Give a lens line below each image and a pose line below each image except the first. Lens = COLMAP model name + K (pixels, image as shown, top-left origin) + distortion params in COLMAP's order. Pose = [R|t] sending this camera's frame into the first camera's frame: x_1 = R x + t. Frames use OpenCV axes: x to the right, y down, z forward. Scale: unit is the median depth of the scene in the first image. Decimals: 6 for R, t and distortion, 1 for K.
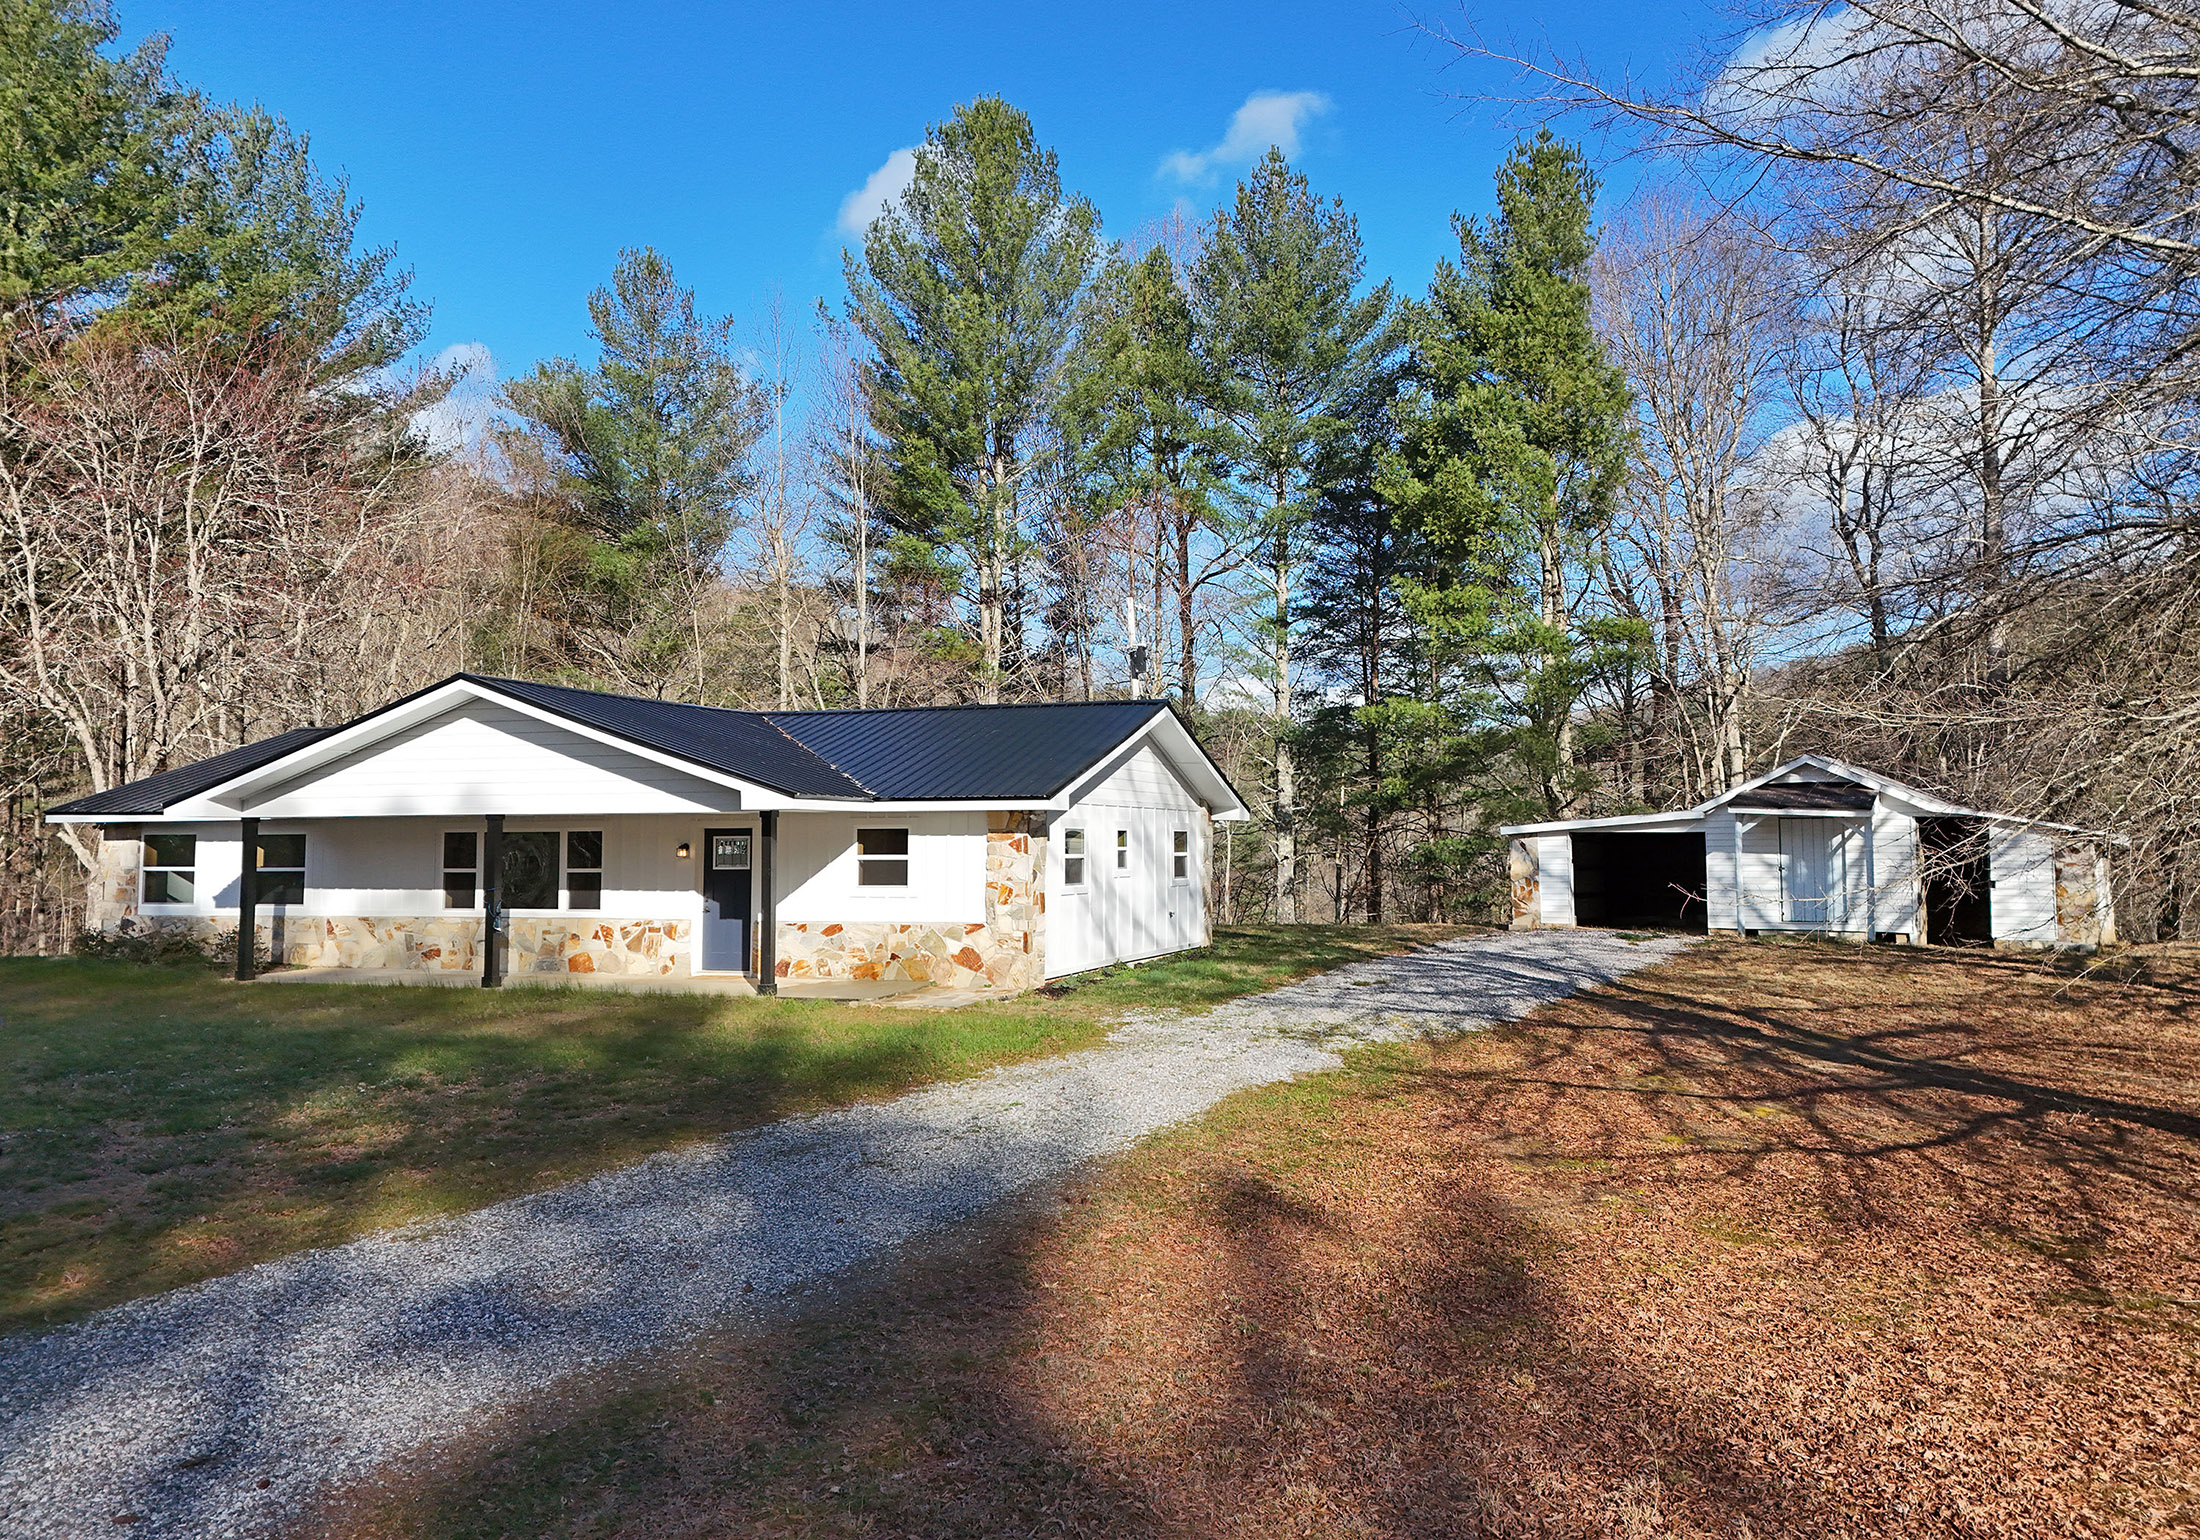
lens RADIAL K [[1602.1, 0, 1108.7], [0, 1602.1, 750.8], [0, 0, 1]] dist [0.143418, -0.199102]
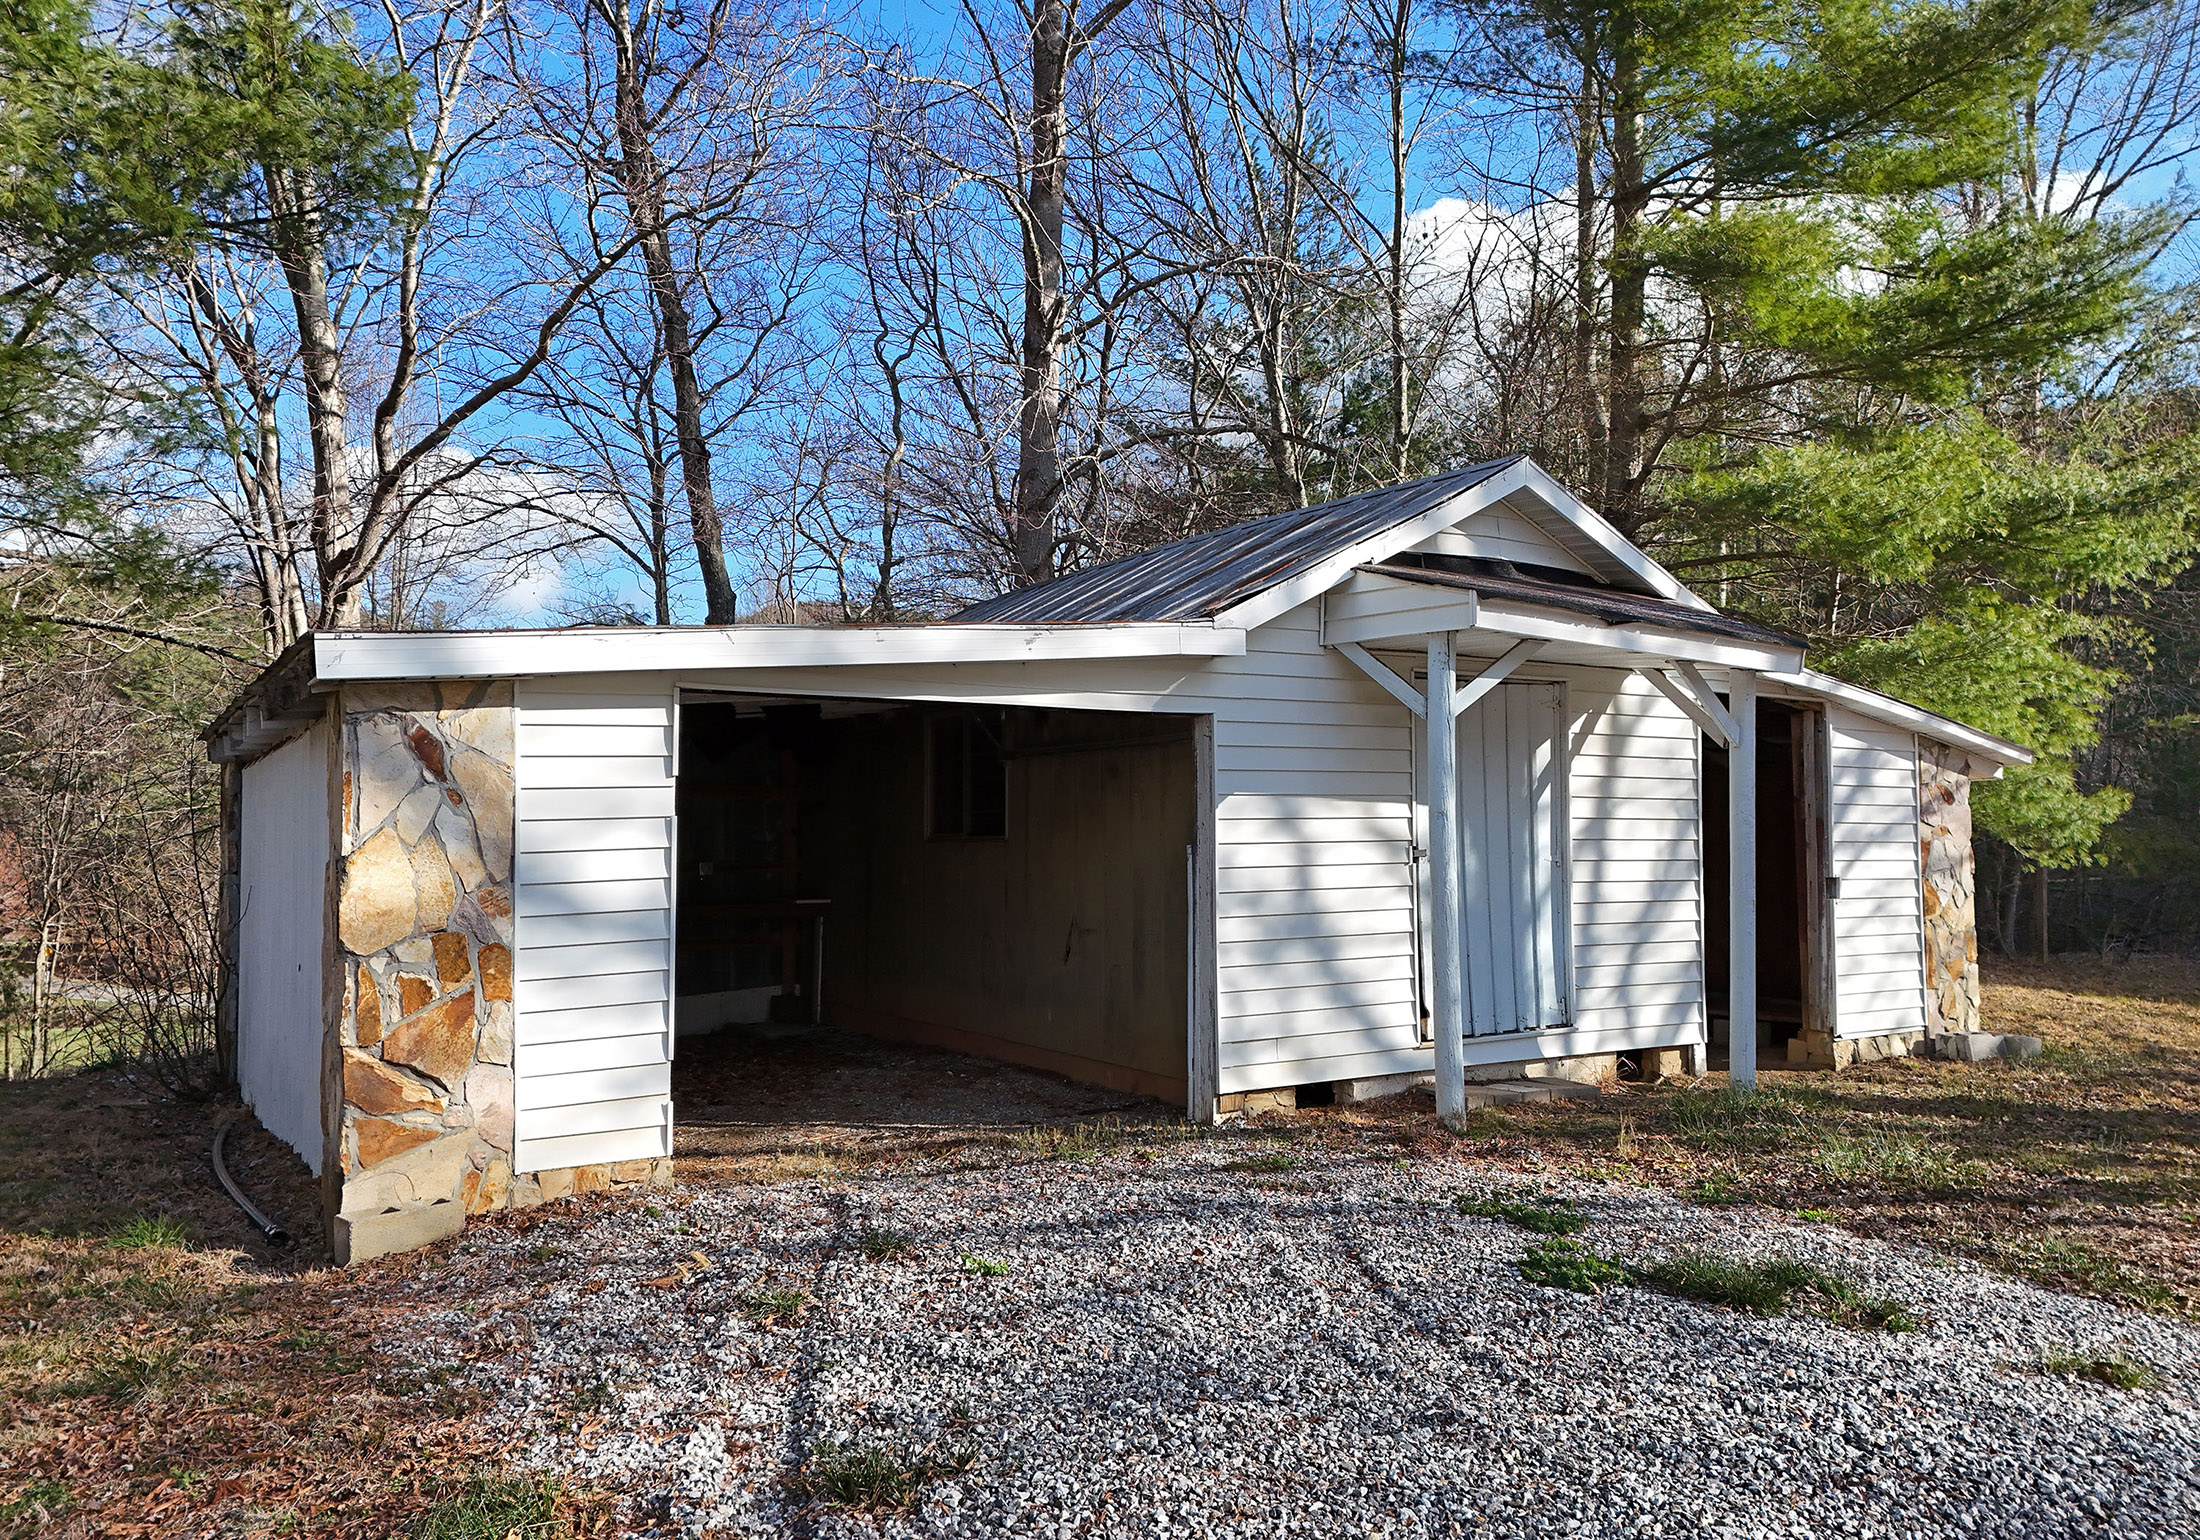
lens RADIAL K [[1602.1, 0, 1108.7], [0, 1602.1, 750.8], [0, 0, 1]] dist [0.143418, -0.199102]
pose [[0.424488, 0.038340, 0.904621, 0.163061], [-0.058976, 0.998152, -0.014630, 0.072967], [-0.903511, -0.047141, 0.425965, 1.100244]]
